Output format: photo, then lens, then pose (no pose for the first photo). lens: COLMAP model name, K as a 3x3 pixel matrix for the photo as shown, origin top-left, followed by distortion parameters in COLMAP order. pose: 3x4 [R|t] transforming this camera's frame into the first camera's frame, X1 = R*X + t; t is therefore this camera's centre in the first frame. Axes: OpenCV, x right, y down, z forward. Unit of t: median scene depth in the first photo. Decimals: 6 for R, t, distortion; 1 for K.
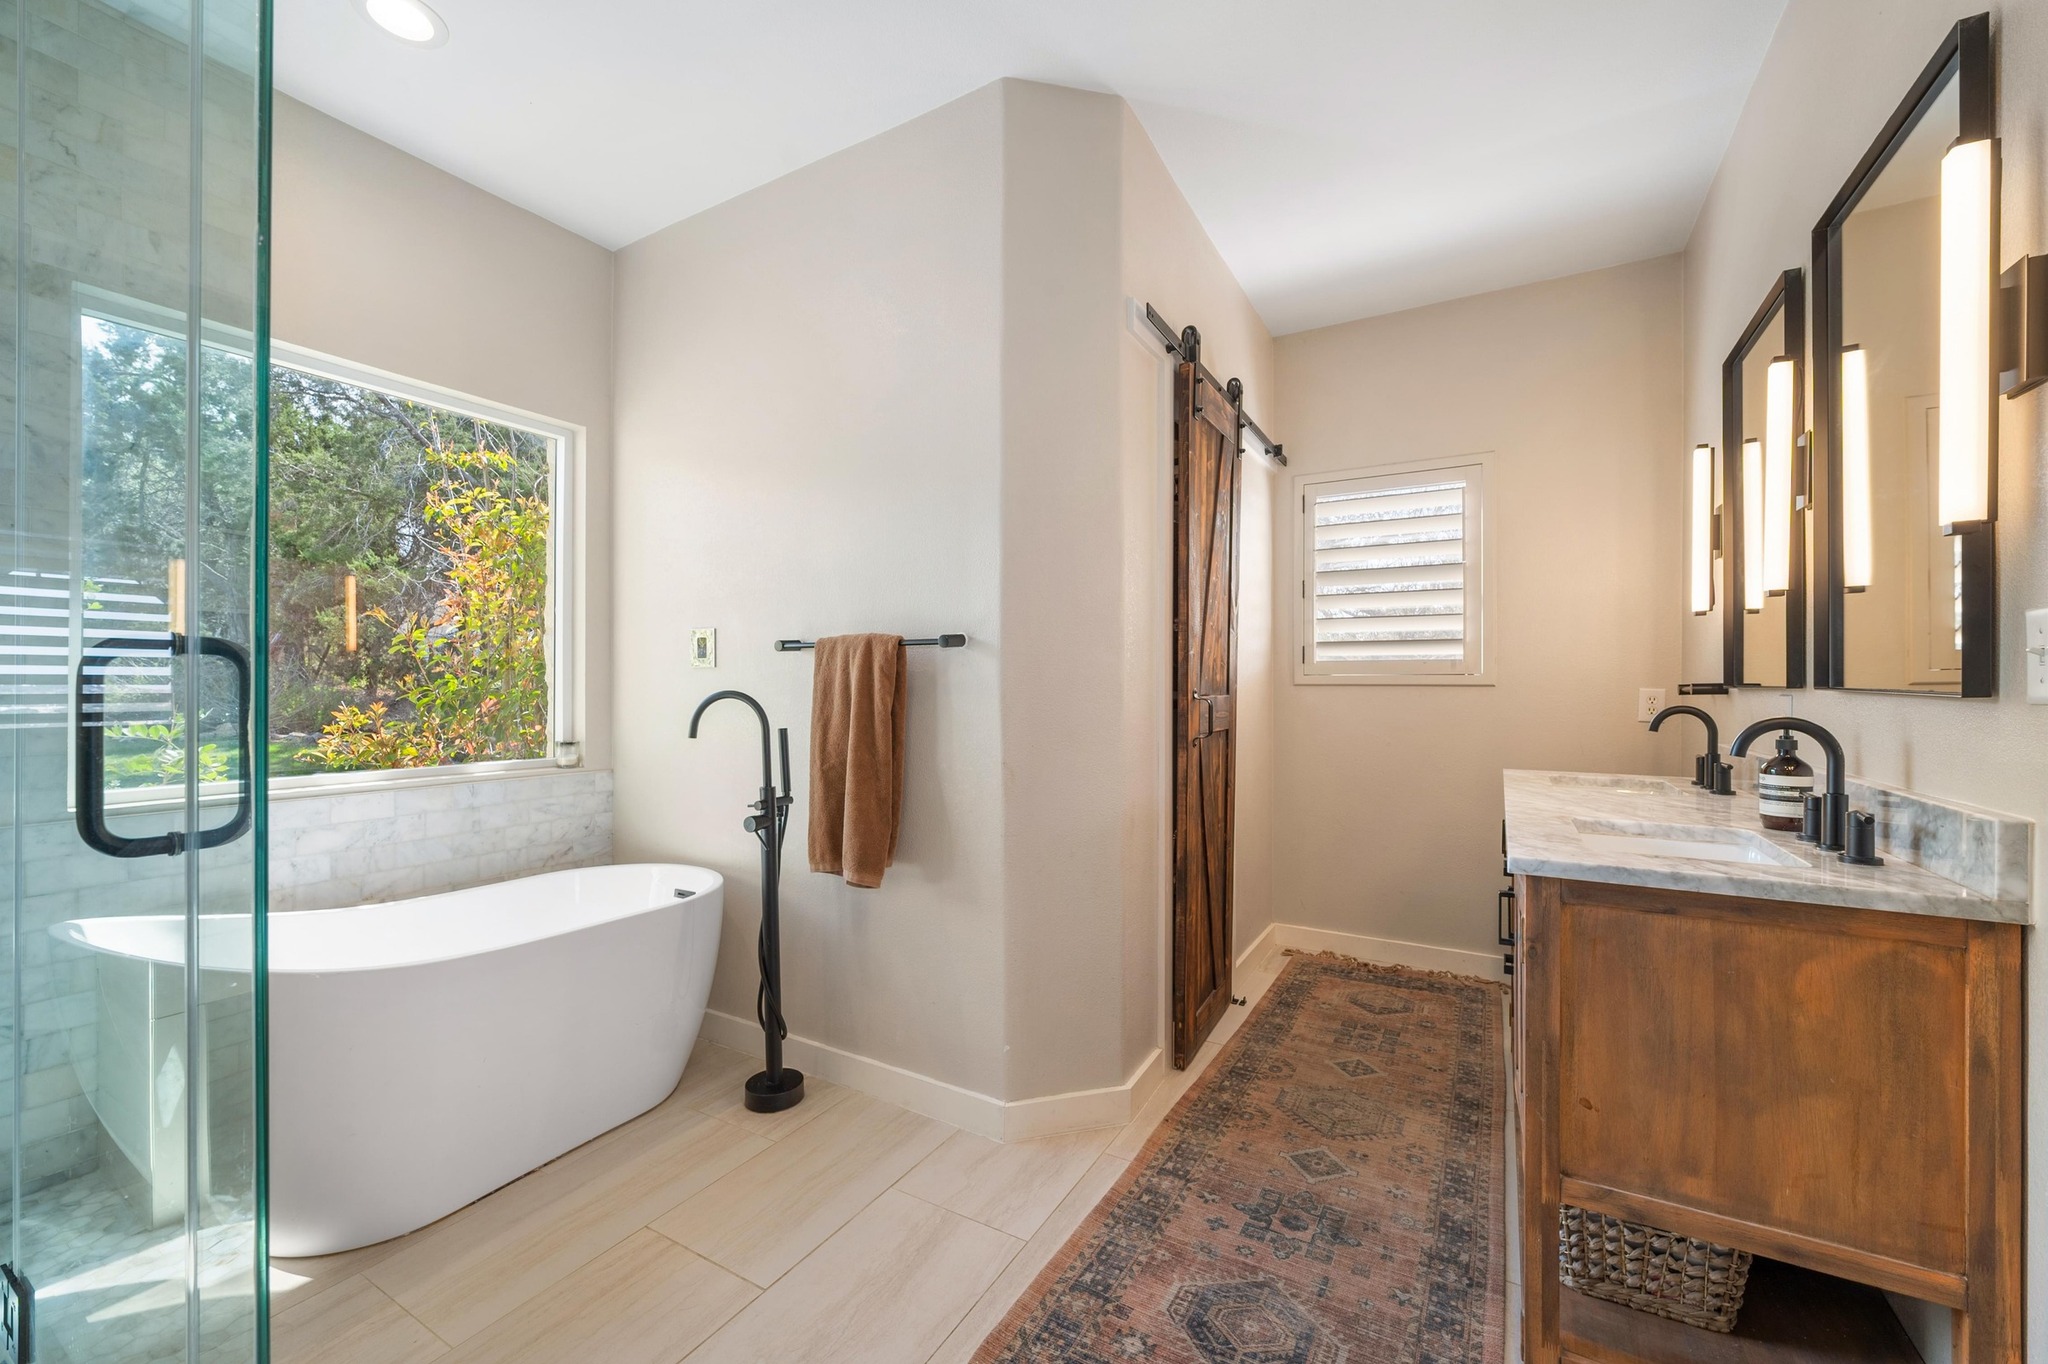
lens RADIAL K [[812.4, 0, 1022.1], [0, 812.4, 688.3], [0, 0, 1]] dist [-0.003751, -0.000098]
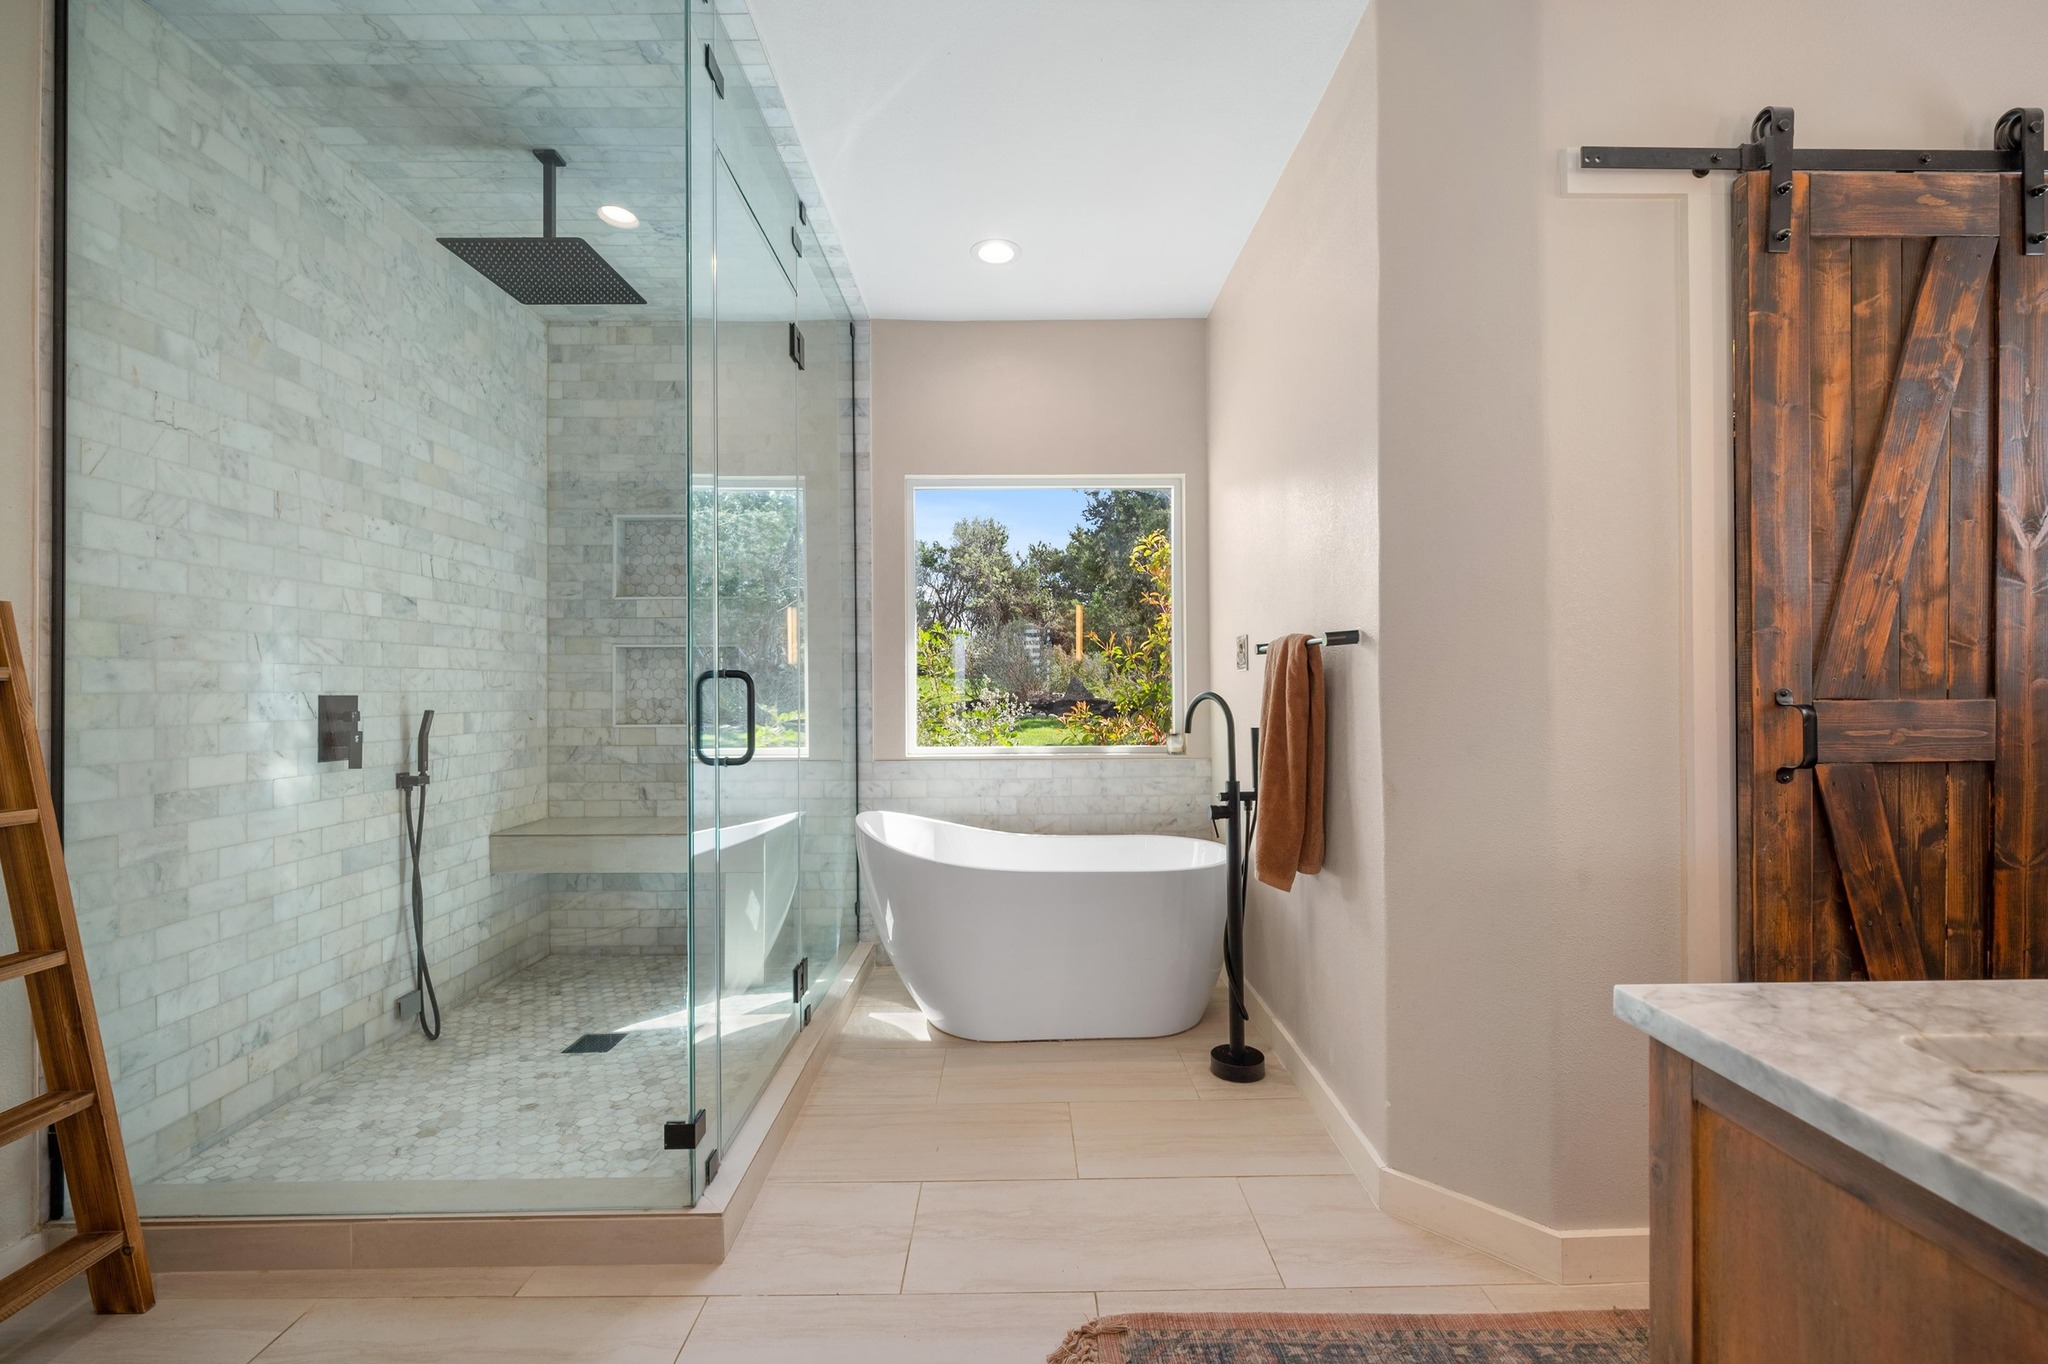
lens RADIAL K [[833.0, 0, 1023.2], [0, 833.0, 689.4], [0, 0, 1]] dist [-0.002983, -0.000136]
pose [[0.510165, -0.002519, -0.860073, 0.502443], [0.005003, 0.999987, 0.000039, -0.001917], [0.860062, -0.004323, 0.510171, 0.195395]]
